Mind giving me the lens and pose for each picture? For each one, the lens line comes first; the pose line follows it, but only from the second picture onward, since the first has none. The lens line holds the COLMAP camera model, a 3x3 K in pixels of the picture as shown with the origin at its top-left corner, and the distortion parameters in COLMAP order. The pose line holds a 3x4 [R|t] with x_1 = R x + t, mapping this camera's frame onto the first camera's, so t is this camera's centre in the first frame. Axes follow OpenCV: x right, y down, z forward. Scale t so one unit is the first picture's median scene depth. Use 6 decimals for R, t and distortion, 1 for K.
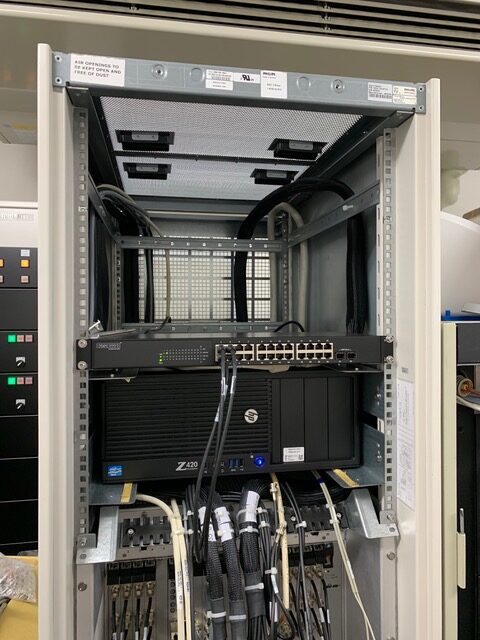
lens RADIAL K [[499.7, 0, 247.9], [0, 499.7, 306.8], [0, 0, 1]] dist [0.011690, -0.019218]
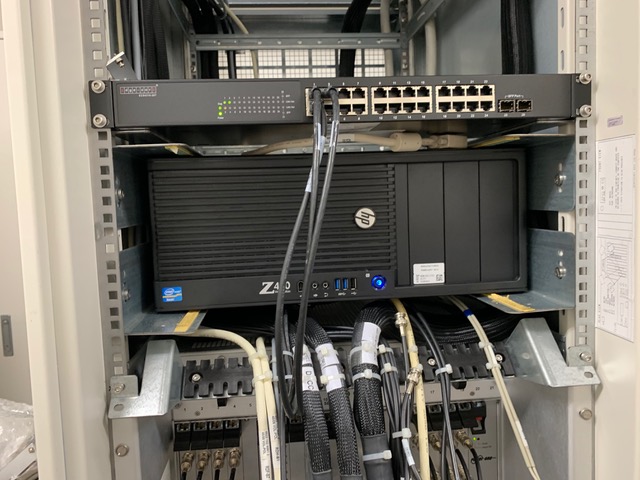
lens RADIAL K [[499.7, 0, 313.3], [0, 499.7, 233.8], [0, 0, 1]] dist [0.011690, -0.019218]
pose [[0.995154, -0.026976, -0.094552, -0.000555], [0.034649, 0.996155, 0.080463, 0.191624], [0.092018, -0.083350, 0.992263, 0.326511]]
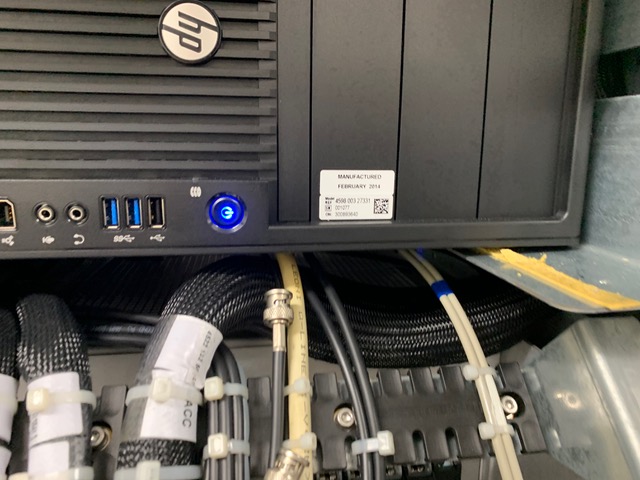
lens RADIAL K [[499.7, 0, 314.2], [0, 499.7, 242.7], [0, 0, 1]] dist [0.011690, -0.019218]
pose [[0.999594, 0.021907, -0.018219, 0.078404], [-0.017199, 0.973703, 0.227171, 0.275752], [0.022716, -0.226765, 0.973684, 0.770856]]
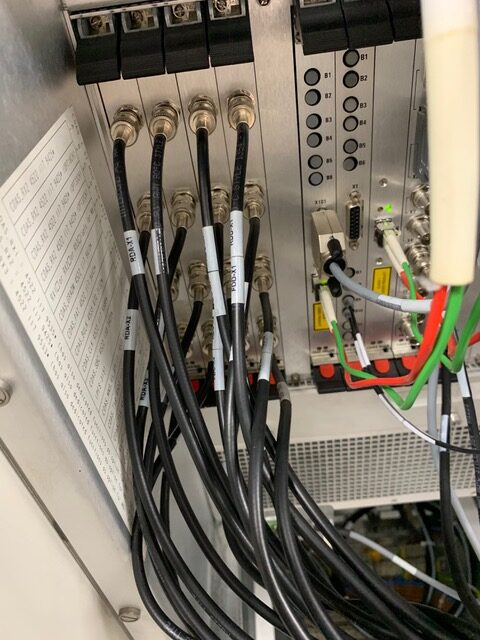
lens RADIAL K [[499.7, 0, 241.2], [0, 499.7, 318.1], [0, 0, 1]] dist [0.011690, -0.019218]
pose [[0.981575, 0.003534, -0.191044, -0.146082], [0.119417, 0.769169, 0.627789, 0.505276], [0.149164, -0.639036, 0.754575, 0.744331]]
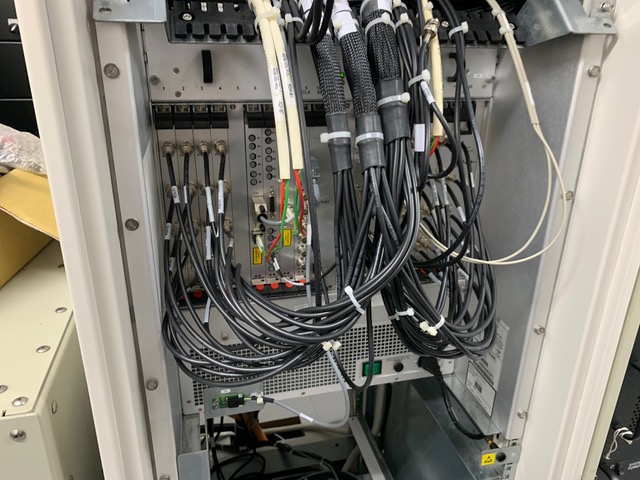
lens RADIAL K [[499.7, 0, 321.8], [0, 499.7, 241.4], [0, 0, 1]] dist [0.011690, -0.019218]
pose [[0.997007, -0.006602, 0.077035, -0.117576], [-0.022837, 0.926753, 0.374977, 0.451626], [-0.073868, -0.375614, 0.923828, 0.326060]]
